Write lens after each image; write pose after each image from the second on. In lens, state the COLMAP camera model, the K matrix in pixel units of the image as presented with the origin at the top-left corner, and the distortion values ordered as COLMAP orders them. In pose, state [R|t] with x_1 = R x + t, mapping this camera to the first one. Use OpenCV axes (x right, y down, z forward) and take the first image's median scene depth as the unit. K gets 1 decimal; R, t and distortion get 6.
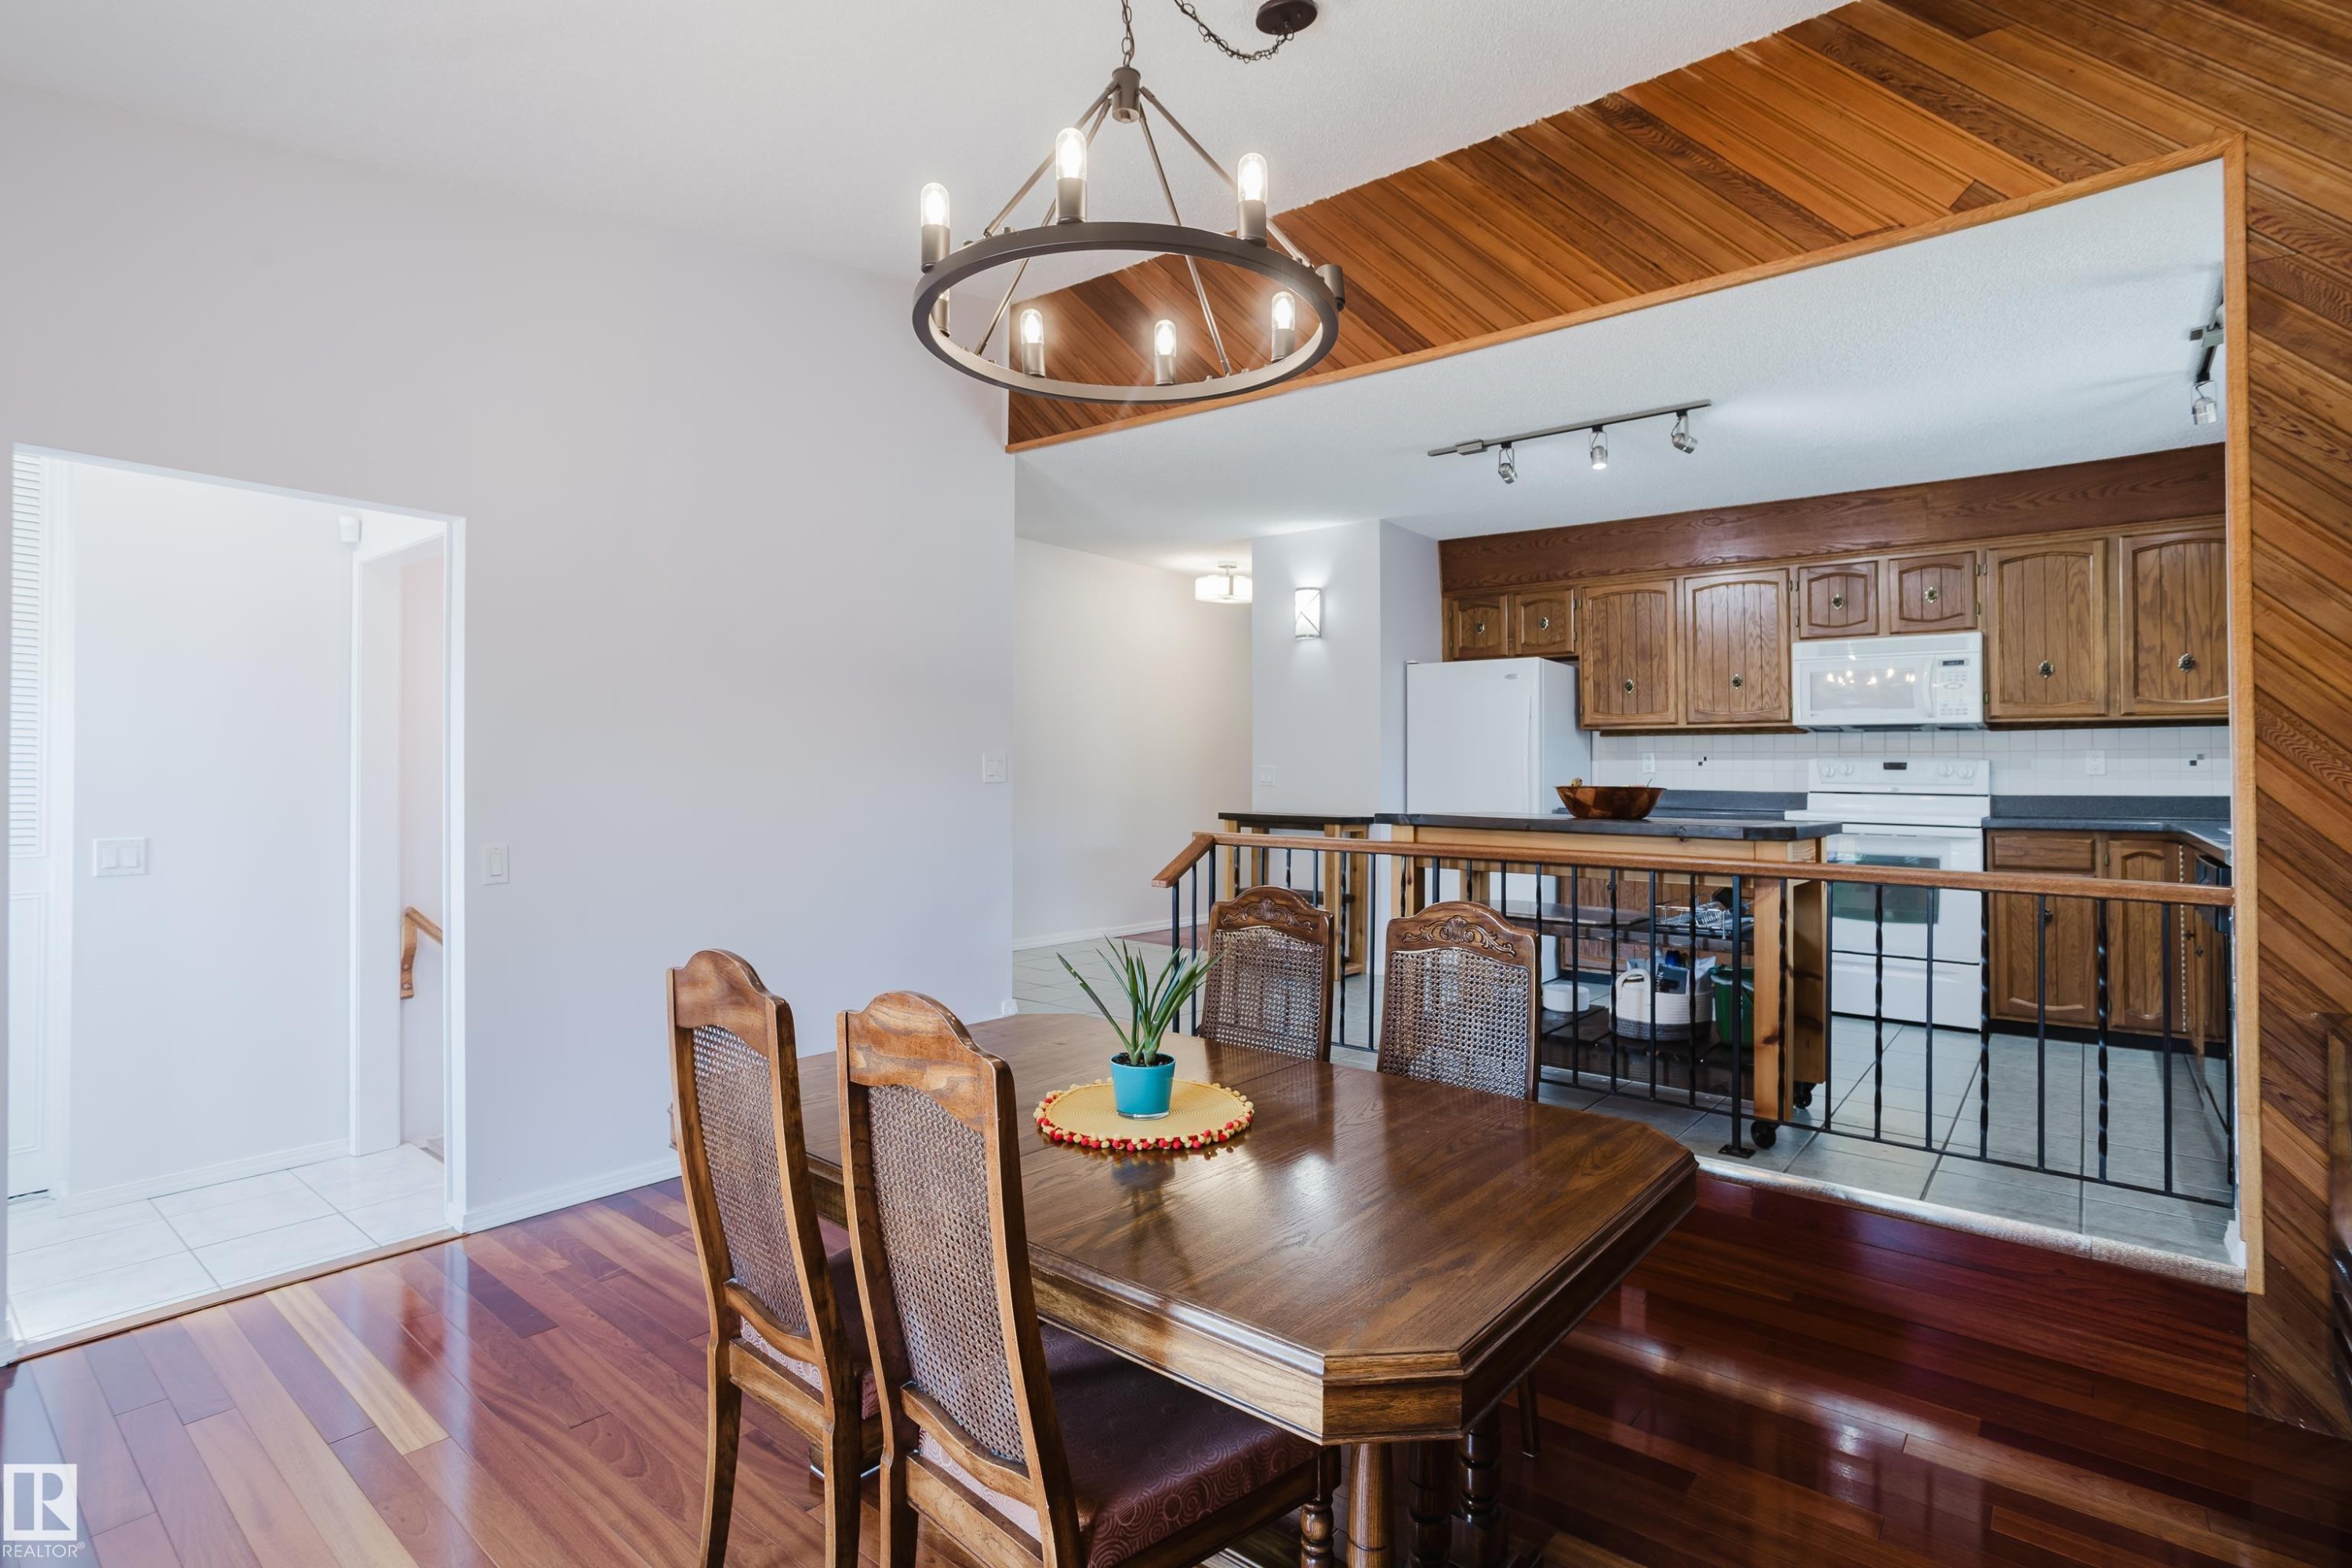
lens RADIAL K [[1142.5, 0, 1188.1], [0, 1142.5, 752.4], [0, 0, 1]] dist [-0.043645, 0.024288]
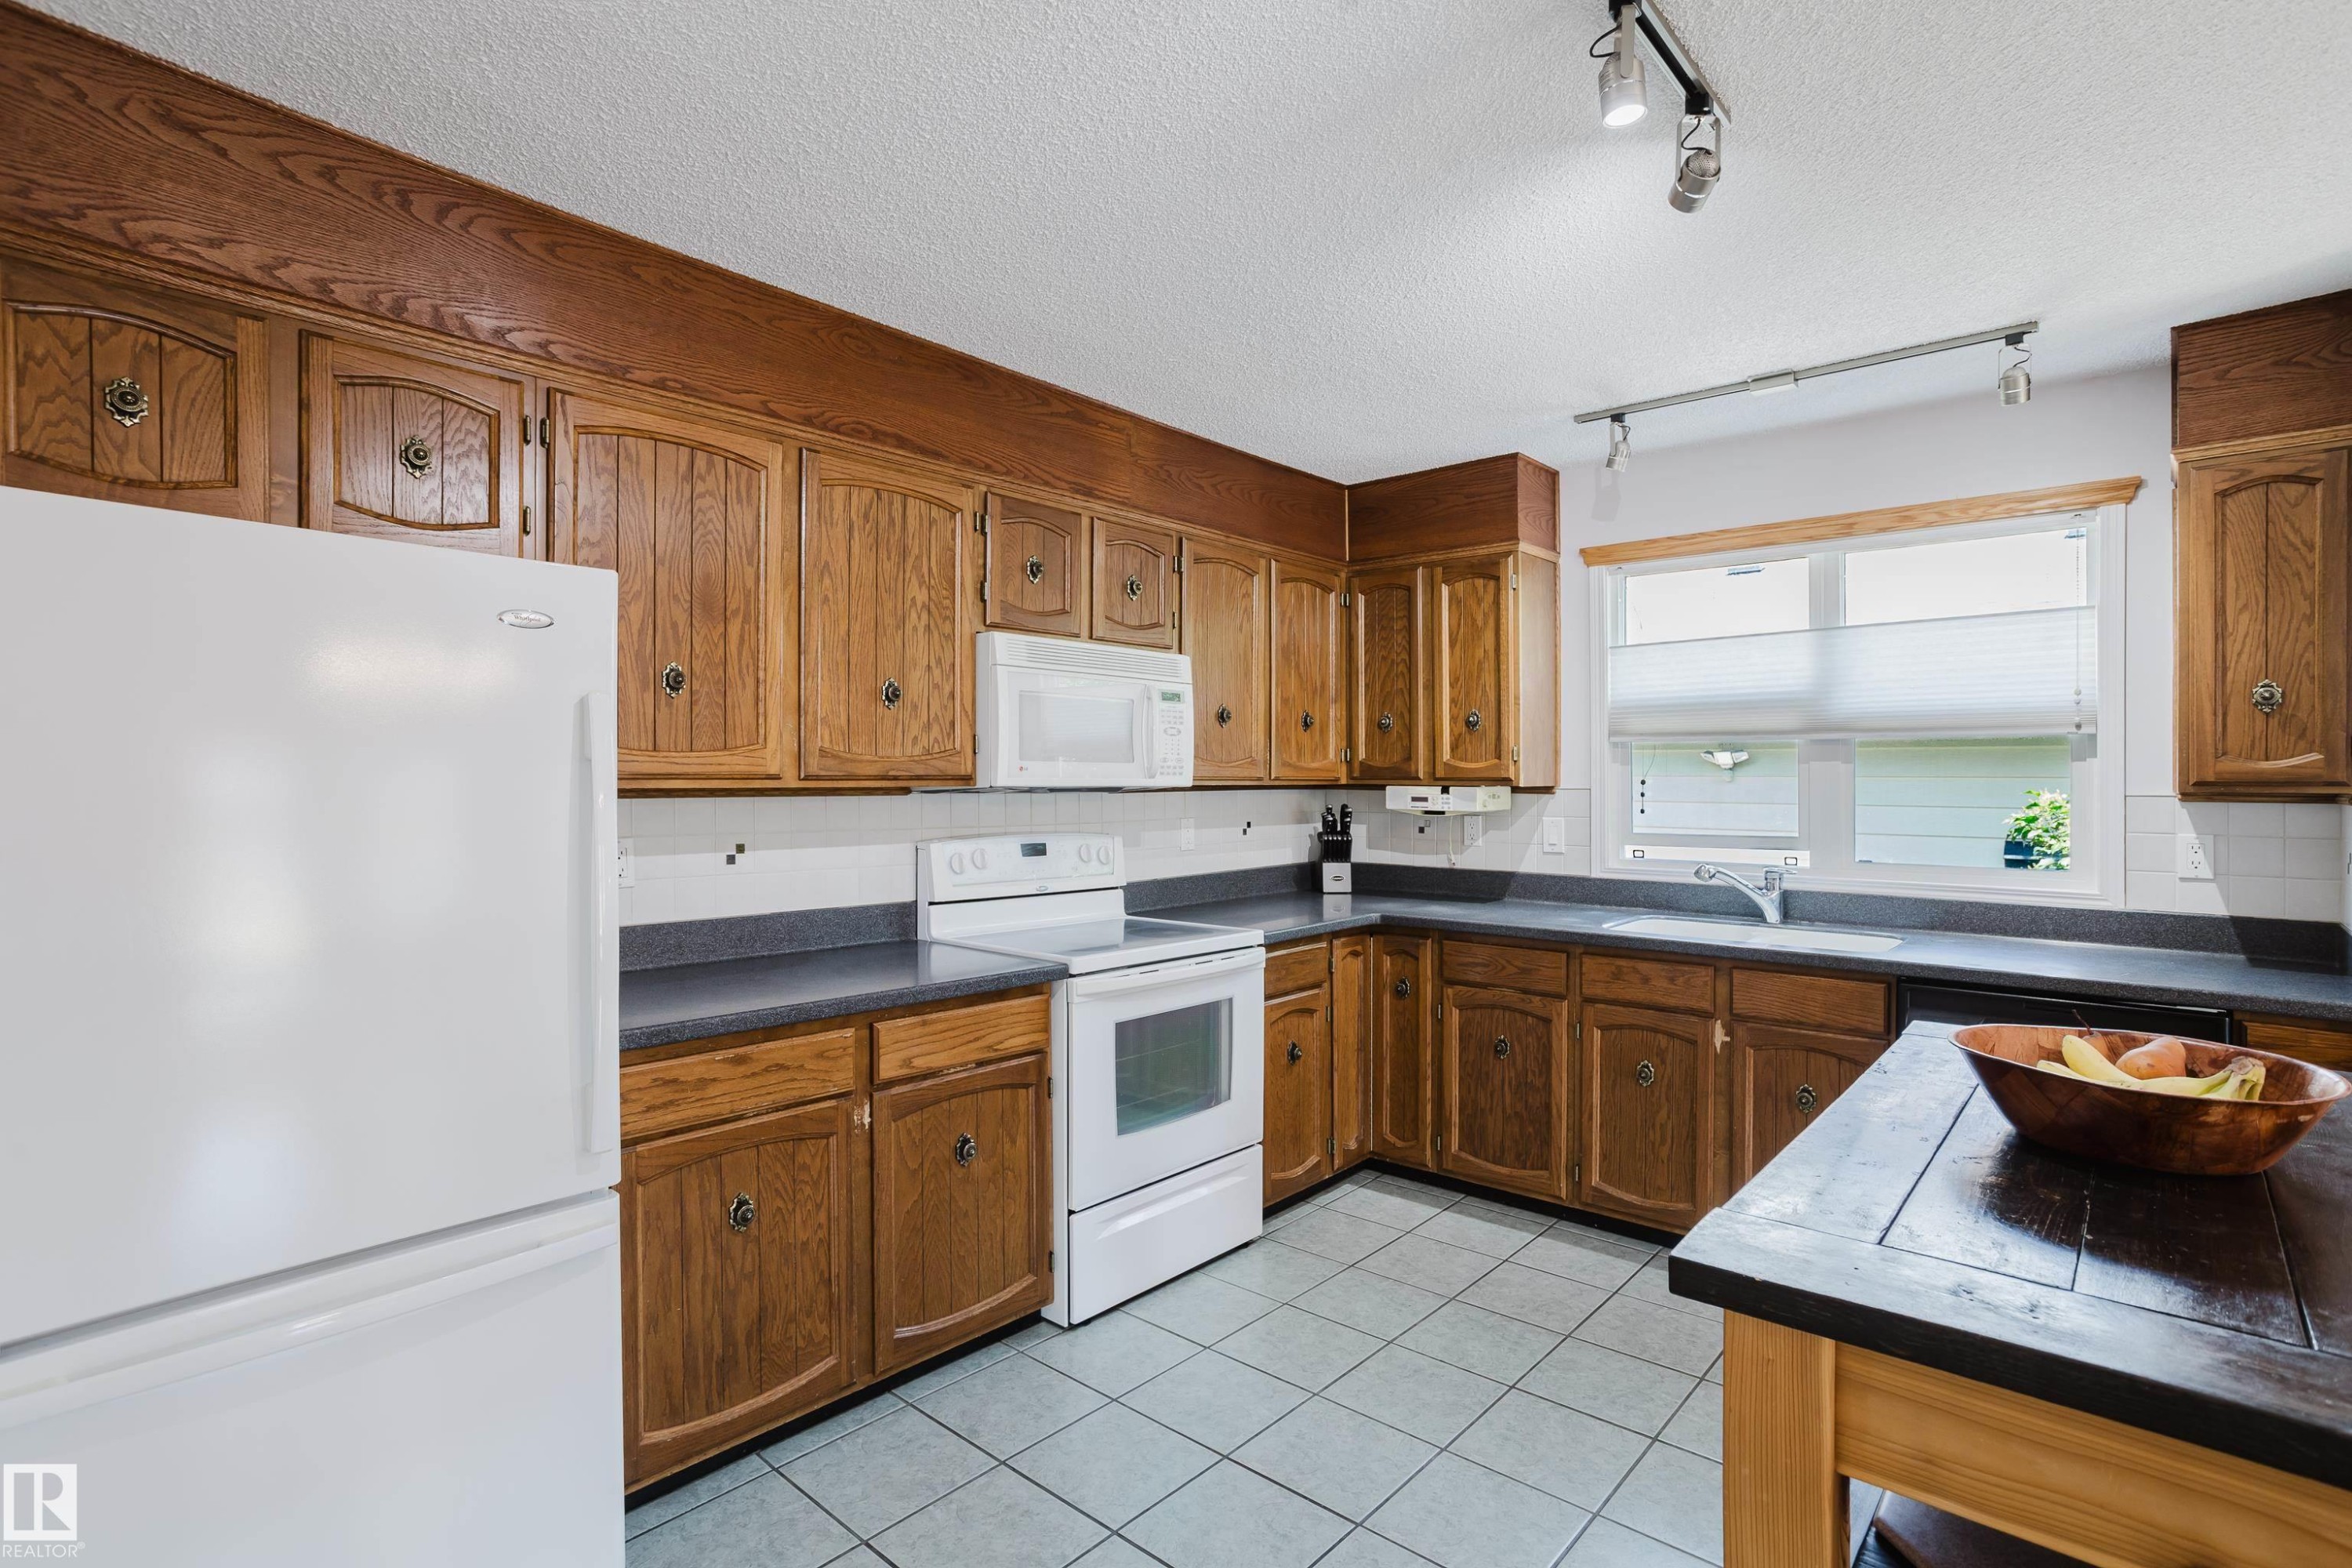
lens RADIAL K [[1142.5, 0, 1190.6], [0, 1142.5, 783.7], [0, 0, 1]] dist [-0.043645, 0.024288]
pose [[0.040188, -0.013494, 0.999101, 0.001420], [-0.024059, 0.999606, 0.014468, -0.036544], [-0.998902, -0.024619, 0.039848, 0.916440]]
